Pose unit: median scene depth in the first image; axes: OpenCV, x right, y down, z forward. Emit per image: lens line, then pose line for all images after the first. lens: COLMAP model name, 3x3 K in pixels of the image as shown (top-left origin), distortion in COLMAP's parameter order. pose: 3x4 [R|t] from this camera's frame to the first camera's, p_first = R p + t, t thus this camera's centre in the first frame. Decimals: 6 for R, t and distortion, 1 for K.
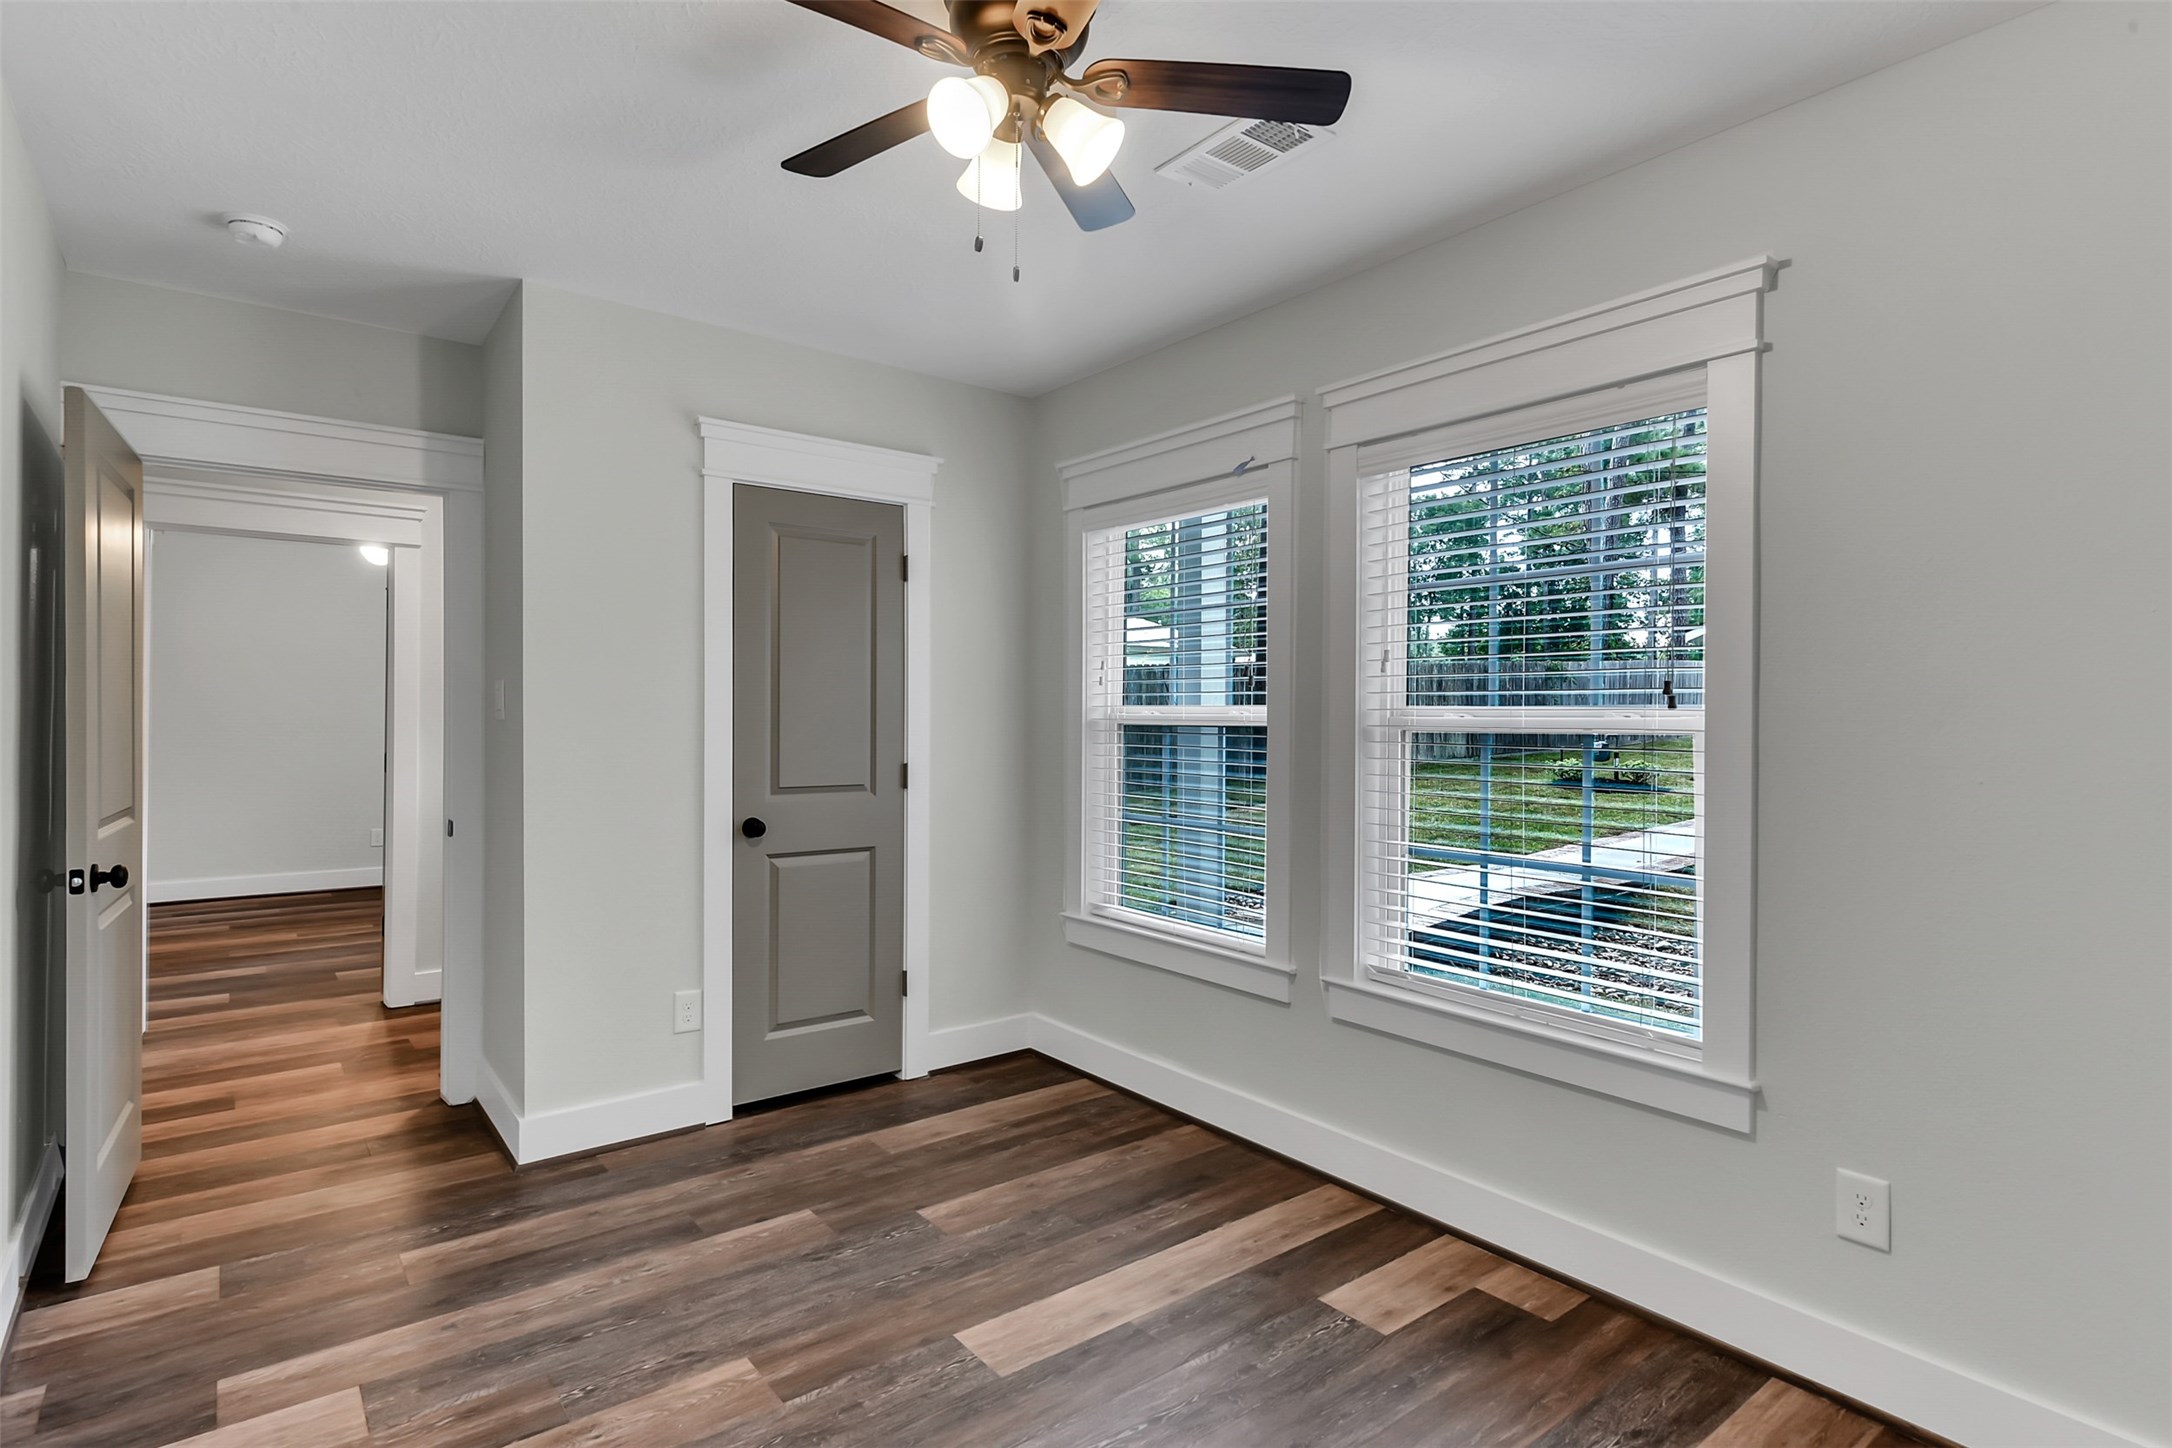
lens RADIAL K [[1077.6, 0, 1078.8], [0, 1077.6, 715.7], [0, 0, 1]] dist [0.007566, -0.001345]
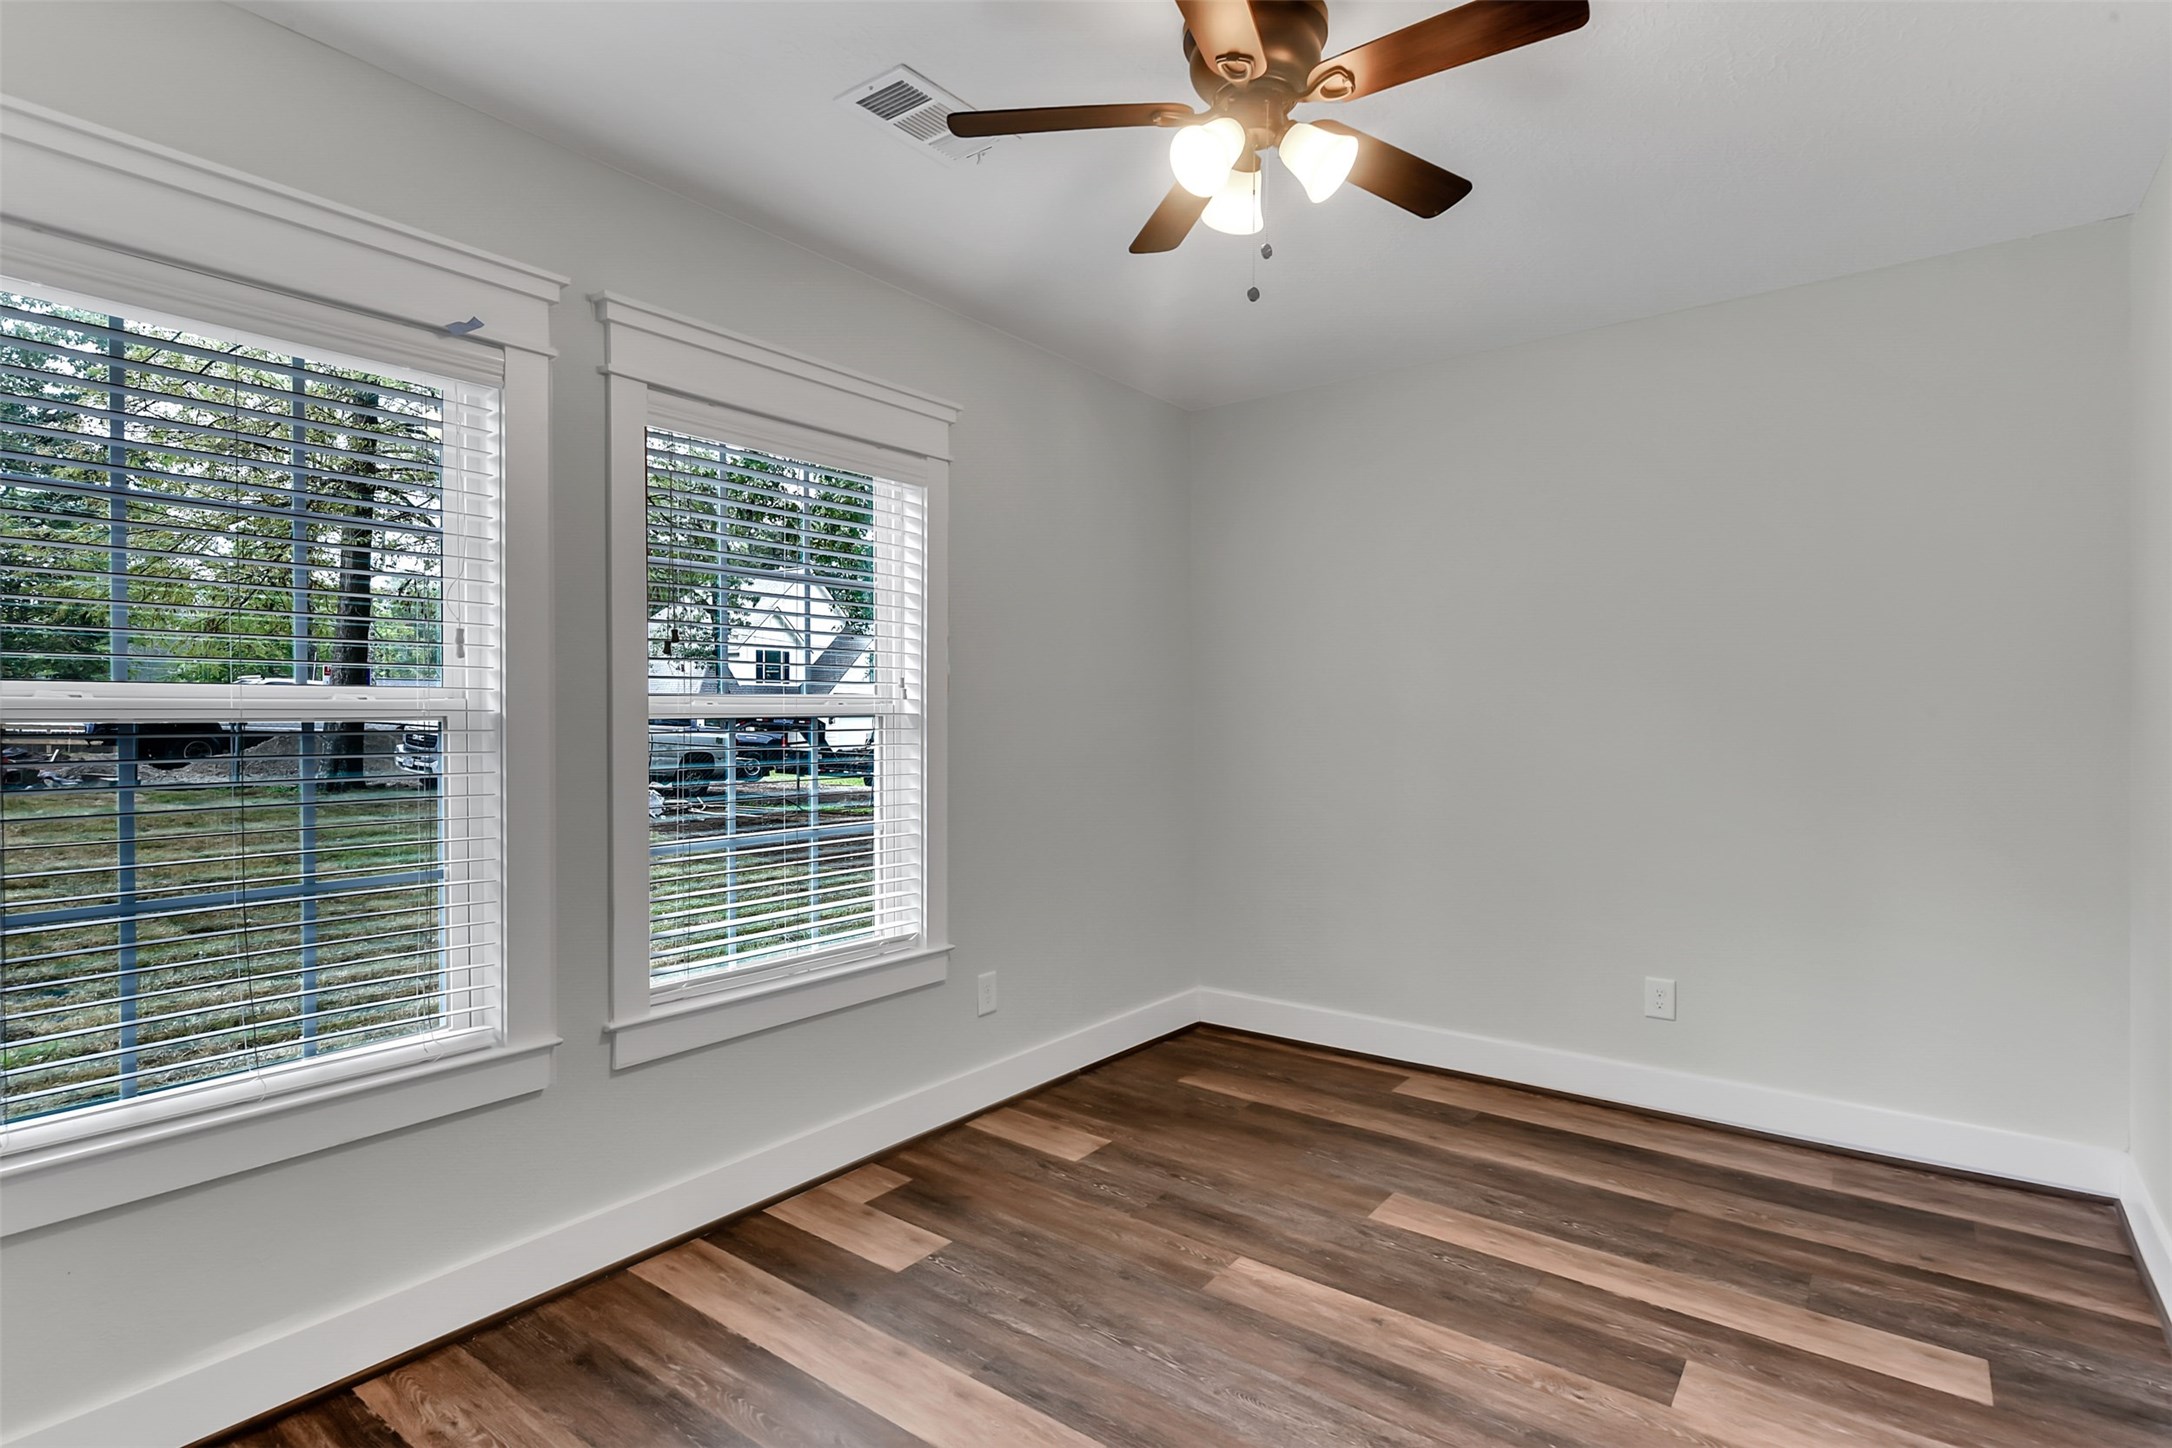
lens RADIAL K [[1077.6, 0, 1078.8], [0, 1077.6, 715.7], [0, 0, 1]] dist [0.007566, -0.001345]
pose [[-0.240380, -0.015674, 0.970552, -0.714385], [-0.005444, 0.999876, 0.014800, -0.004862], [-0.970664, -0.001726, -0.240435, 0.954309]]
